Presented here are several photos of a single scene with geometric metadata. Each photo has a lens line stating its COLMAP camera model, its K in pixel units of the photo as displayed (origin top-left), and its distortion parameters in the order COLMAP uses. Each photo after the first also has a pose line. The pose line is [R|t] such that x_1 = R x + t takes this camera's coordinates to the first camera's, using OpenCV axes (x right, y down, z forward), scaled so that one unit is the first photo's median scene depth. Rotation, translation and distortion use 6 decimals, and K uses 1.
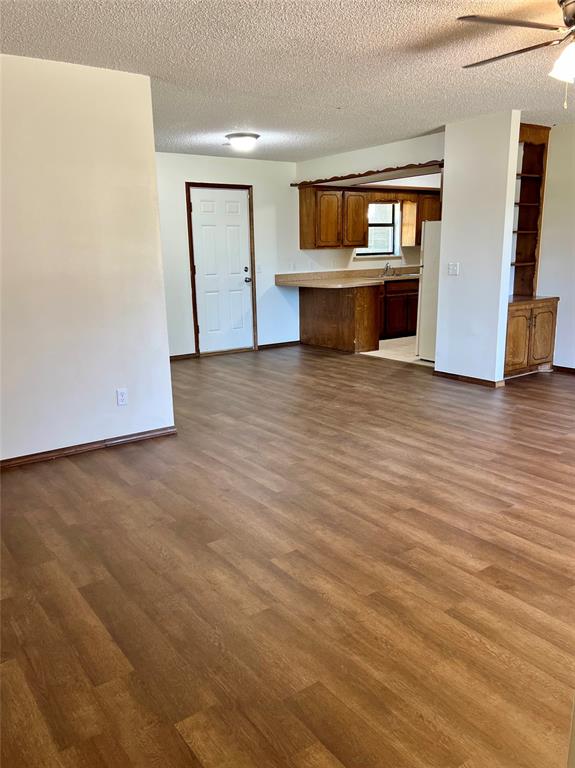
lens RADIAL K [[616.0, 0, 306.6], [0, 616.0, 395.0], [0, 0, 1]] dist [0.043200, -0.006891]
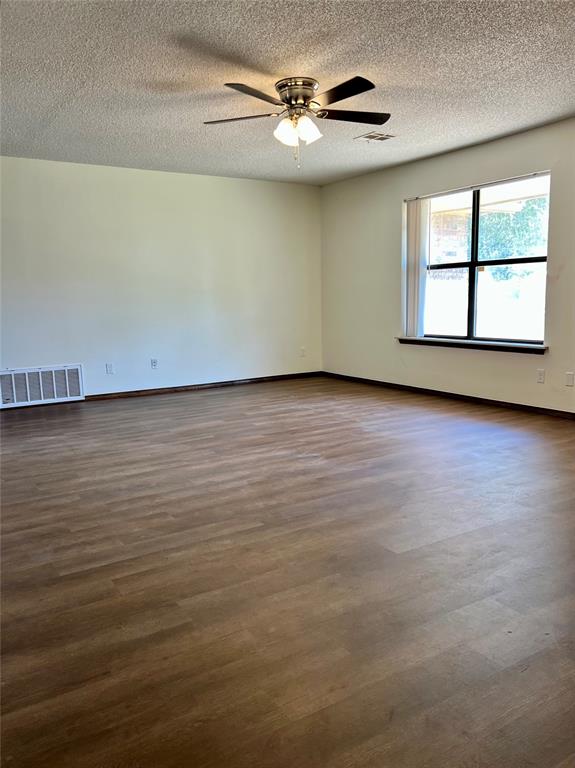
lens RADIAL K [[580.3, 0, 291.4], [0, 580.3, 396.5], [0, 0, 1]] dist [0.037307, -0.040896]
pose [[0.071405, -0.153730, 0.985529, -0.559530], [0.250715, 0.959096, 0.131442, -0.075027], [-0.965424, 0.237702, 0.107027, 0.572566]]
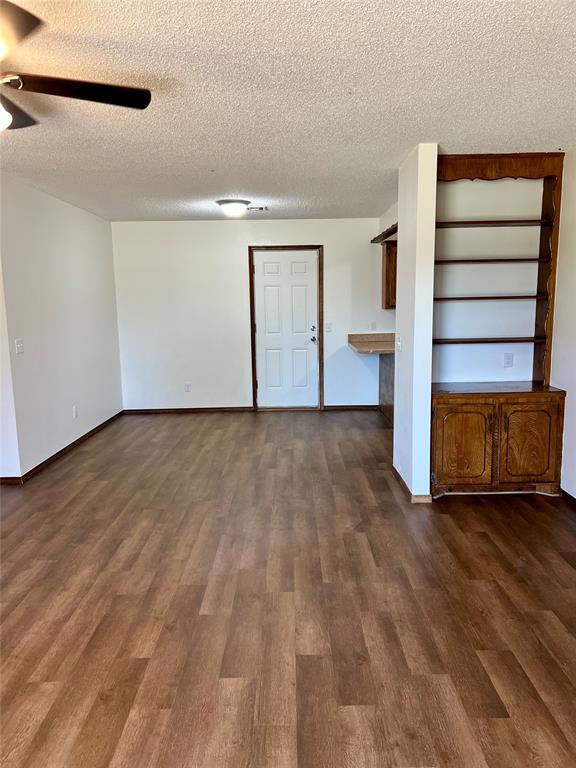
lens RADIAL K [[580.3, 0, 291.9], [0, 580.3, 396.5], [0, 0, 1]] dist [0.037307, -0.040896]
pose [[0.804187, 0.104781, -0.585068, 0.700208], [-0.135062, 0.990803, -0.008200, -0.136367], [0.578828, 0.085615, 0.810943, 0.386955]]
